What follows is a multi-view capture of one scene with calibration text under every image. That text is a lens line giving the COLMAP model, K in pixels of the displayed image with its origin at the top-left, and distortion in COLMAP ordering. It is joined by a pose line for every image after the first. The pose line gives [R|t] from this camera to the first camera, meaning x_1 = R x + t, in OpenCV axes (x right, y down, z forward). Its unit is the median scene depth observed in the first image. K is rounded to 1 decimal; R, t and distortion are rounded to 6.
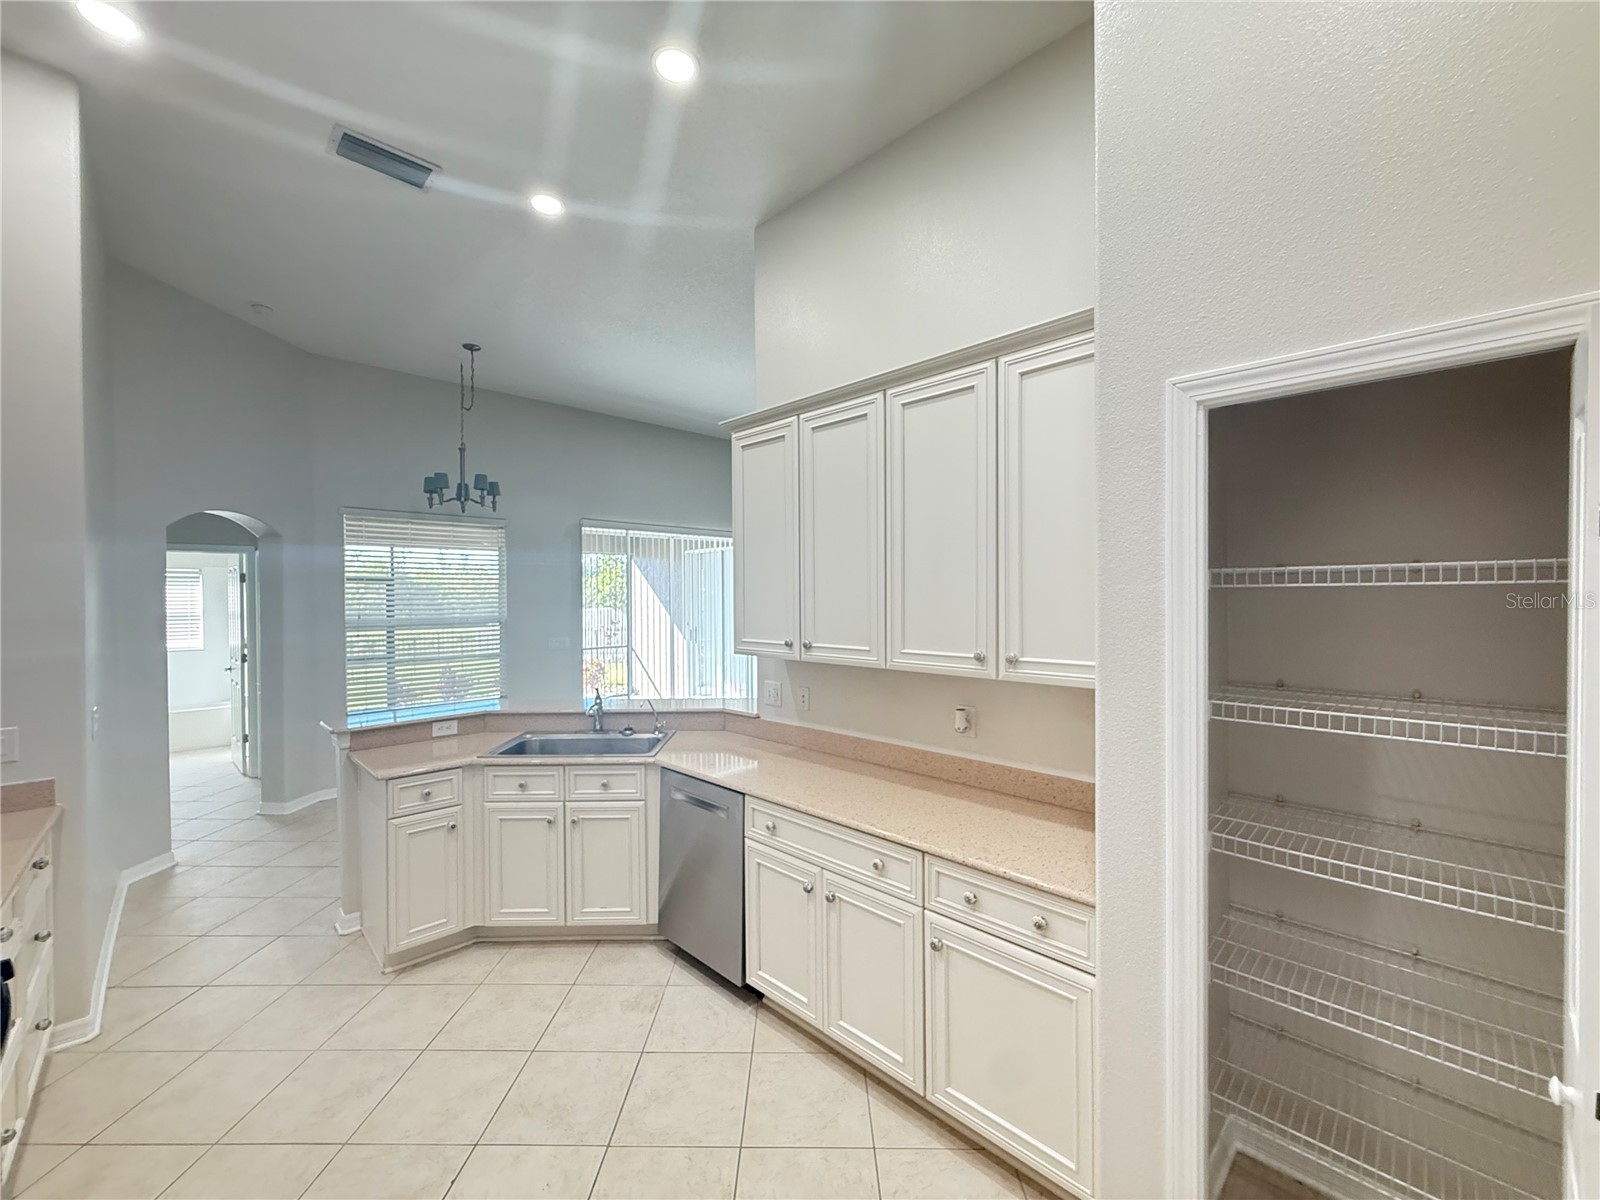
lens RADIAL K [[635.3, 0, 800.0], [0, 635.3, 600.0], [0, 0, 1]] dist [0.000508, -0.000099]
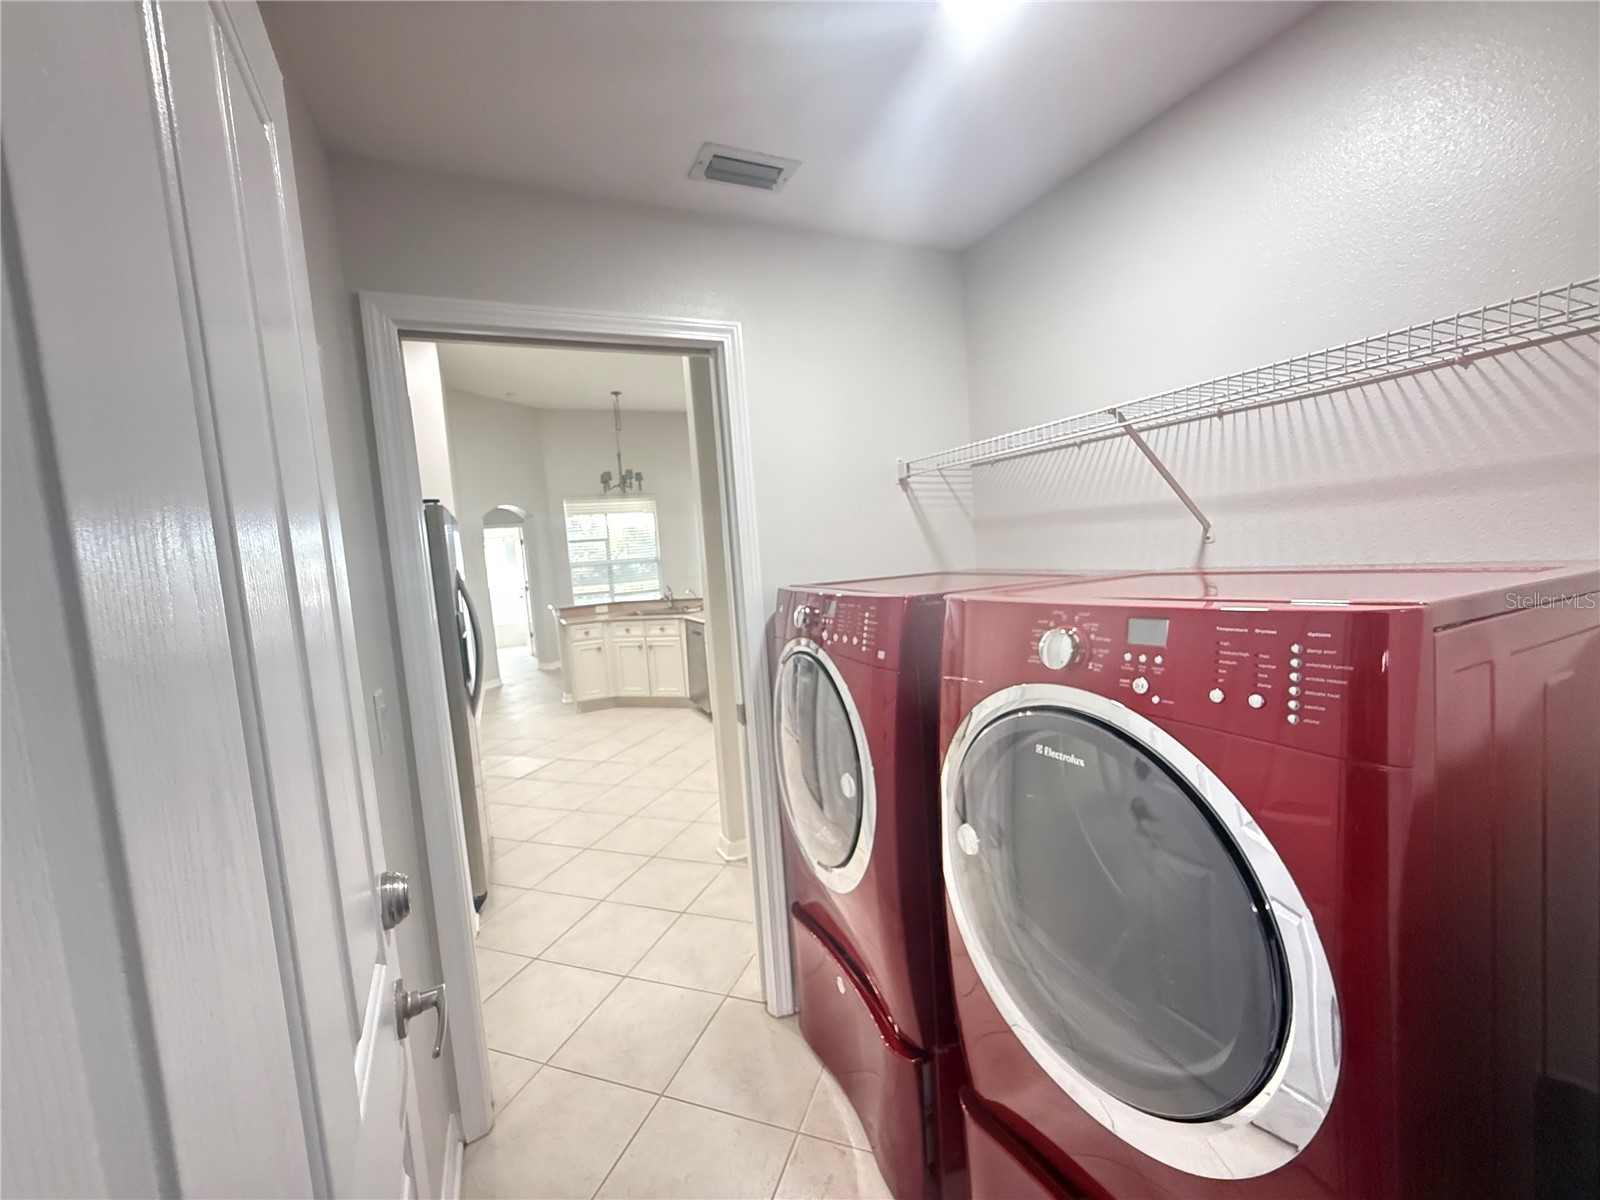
lens RADIAL K [[635.3, 0, 800.0], [0, 635.3, 600.0], [0, 0, 1]] dist [0.000508, -0.000099]
pose [[0.942680, -0.032735, -0.332088, 0.668234], [0.061663, 0.995127, 0.076947, 0.058454], [0.327951, -0.093014, 0.940104, -0.643756]]
